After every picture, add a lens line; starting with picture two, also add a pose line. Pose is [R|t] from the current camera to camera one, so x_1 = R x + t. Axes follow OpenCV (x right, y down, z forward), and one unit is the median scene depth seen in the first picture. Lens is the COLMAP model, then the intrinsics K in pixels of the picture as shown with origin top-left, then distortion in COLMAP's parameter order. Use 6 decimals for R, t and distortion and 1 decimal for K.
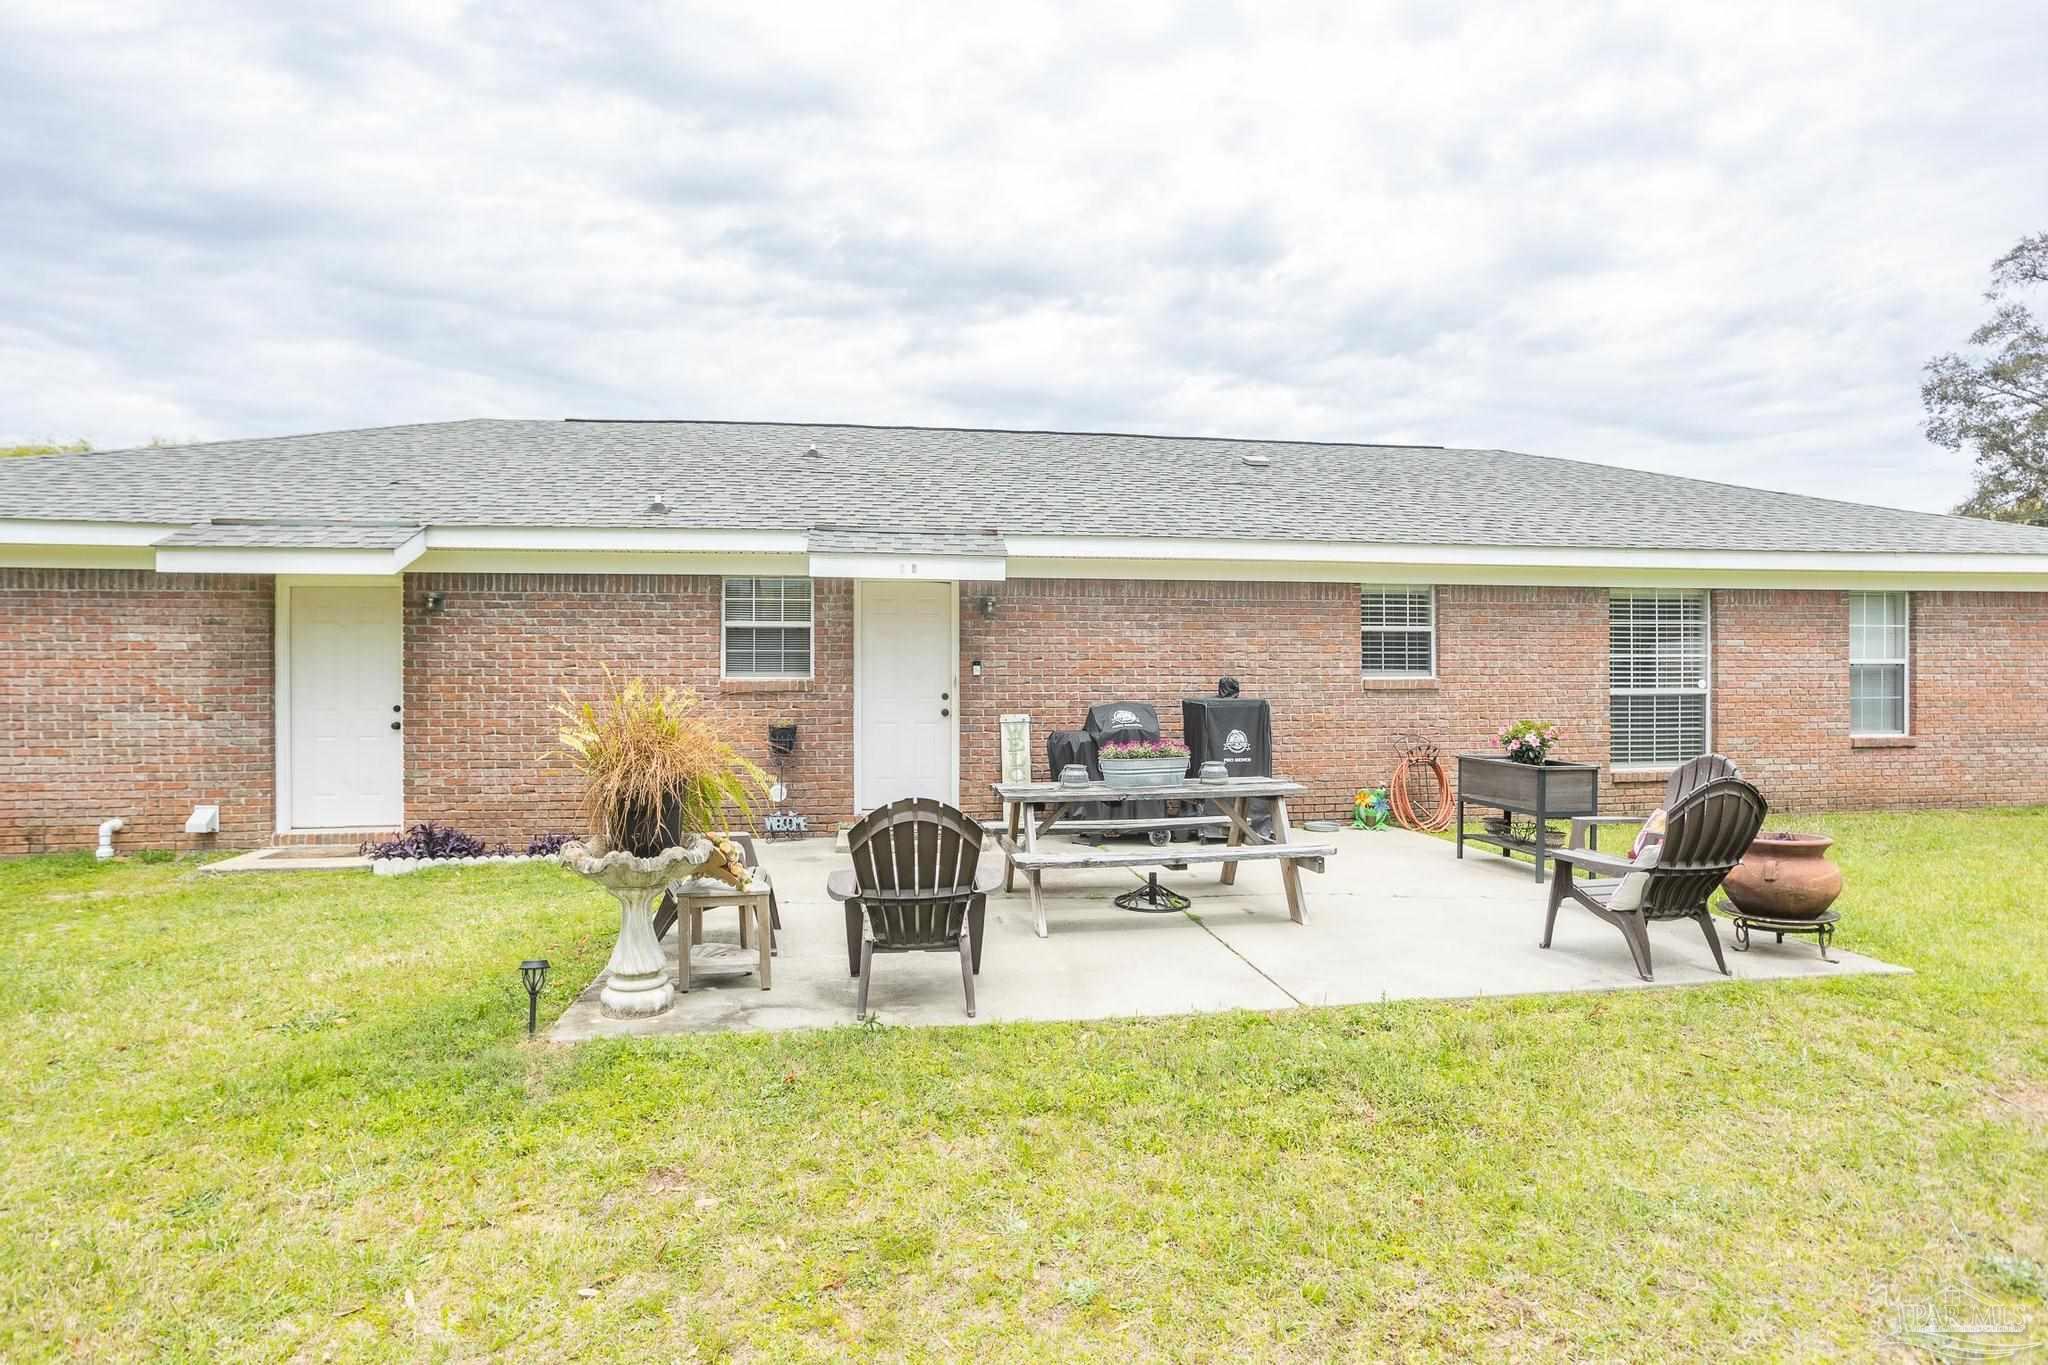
lens RADIAL K [[996.5, 0, 999.9], [0, 996.5, 694.4], [0, 0, 1]] dist [-0.032415, 0.017051]
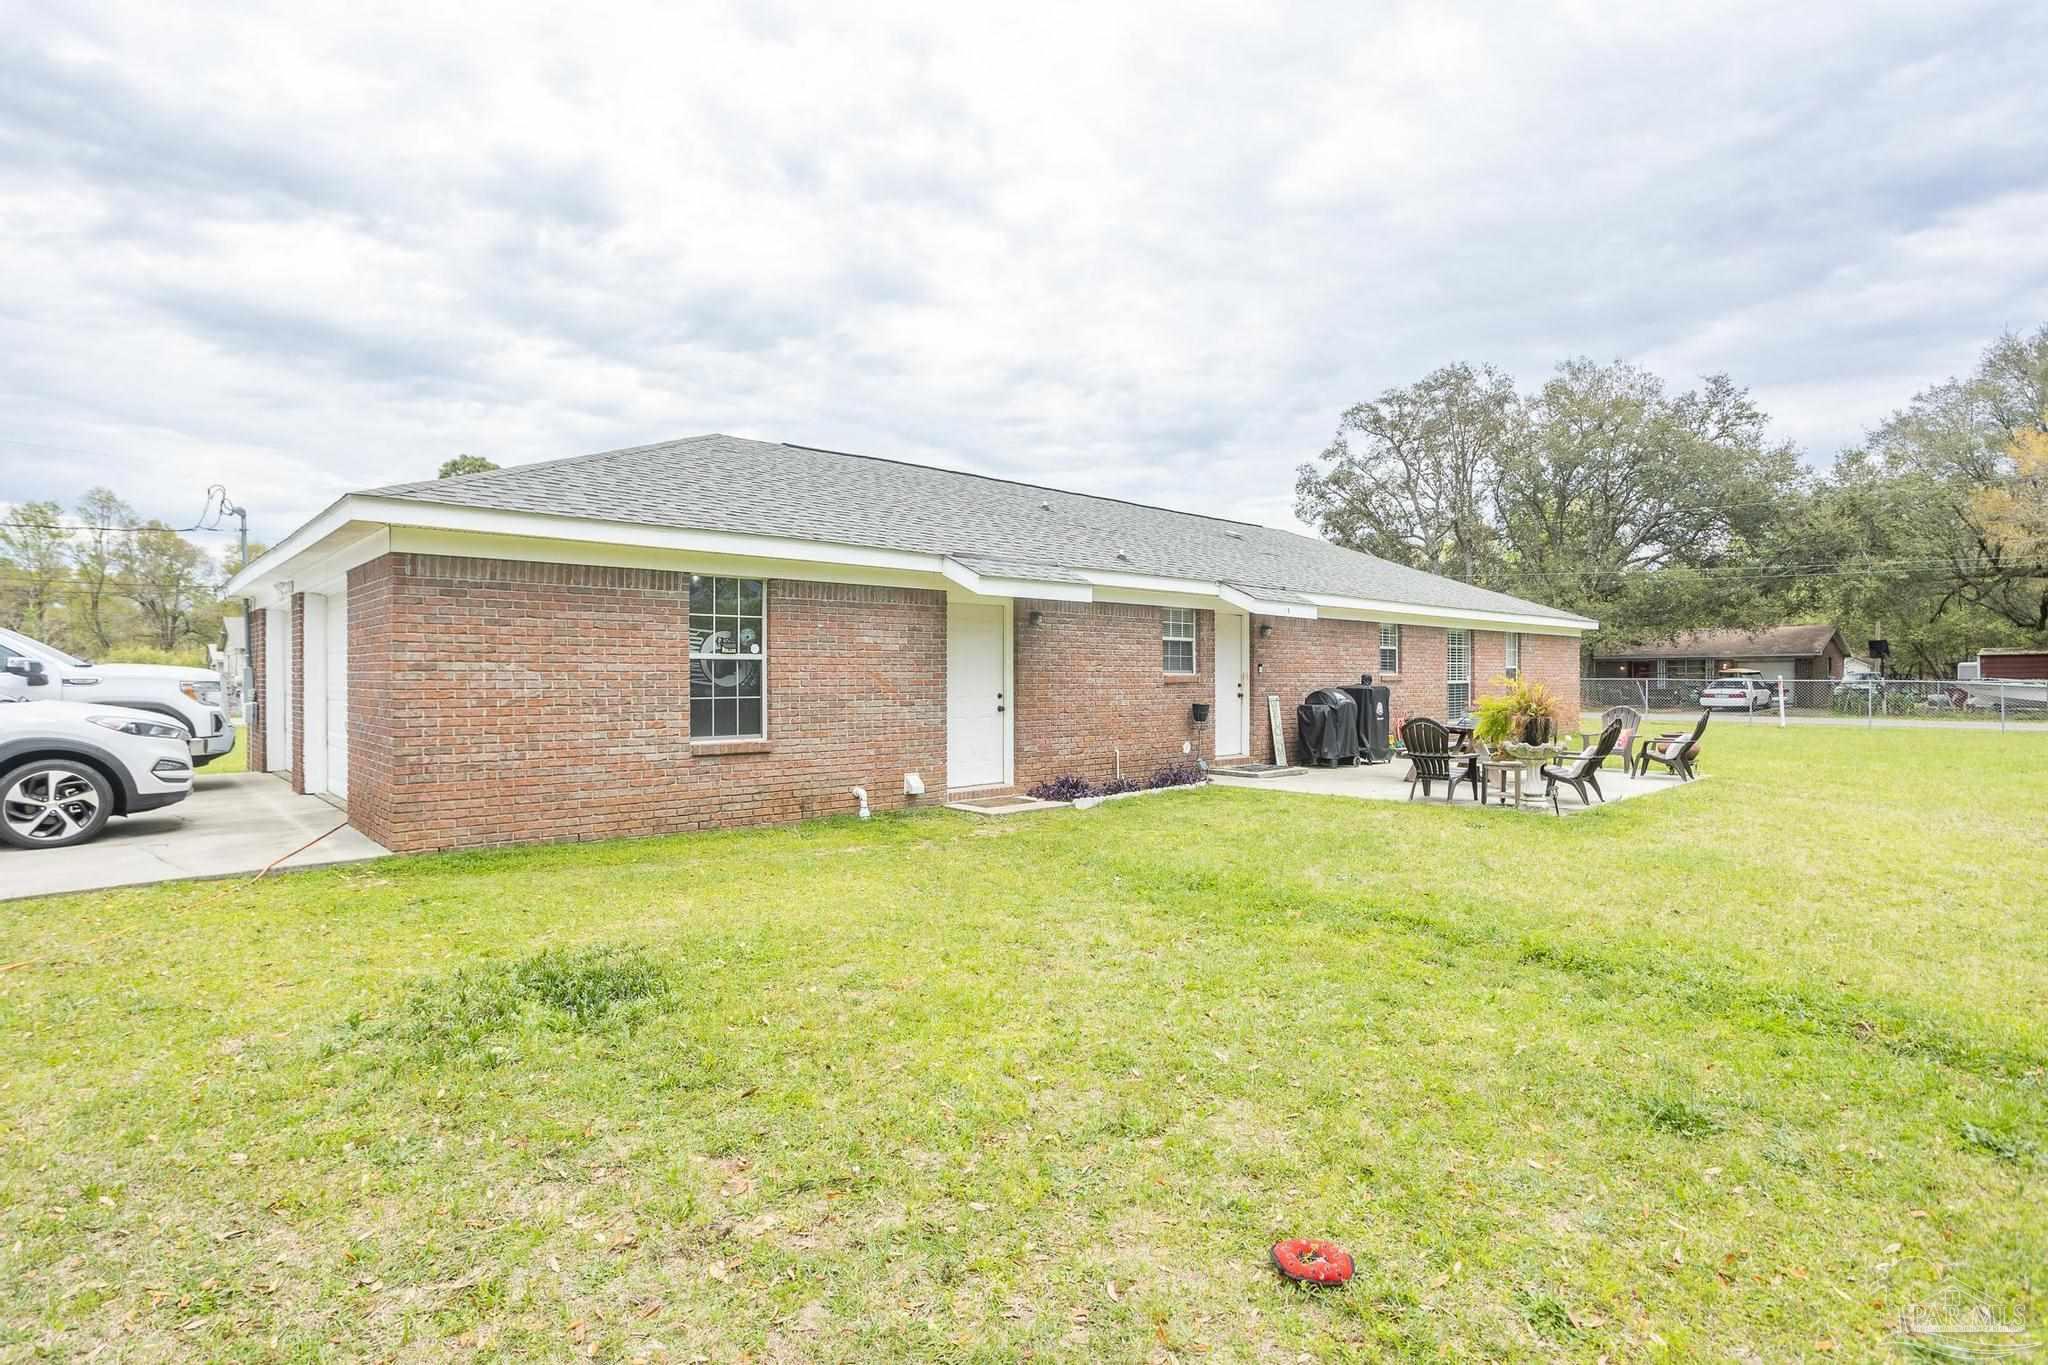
lens RADIAL K [[1047.3, 0, 960.3], [0, 1047.3, 688.0], [0, 0, 1]] dist [-0.016451, 0.005489]
pose [[0.831242, -0.005584, 0.555883, -0.691379], [0.007418, 0.999972, -0.001048, 0.002240], [-0.555861, 0.004995, 0.831260, -0.075570]]
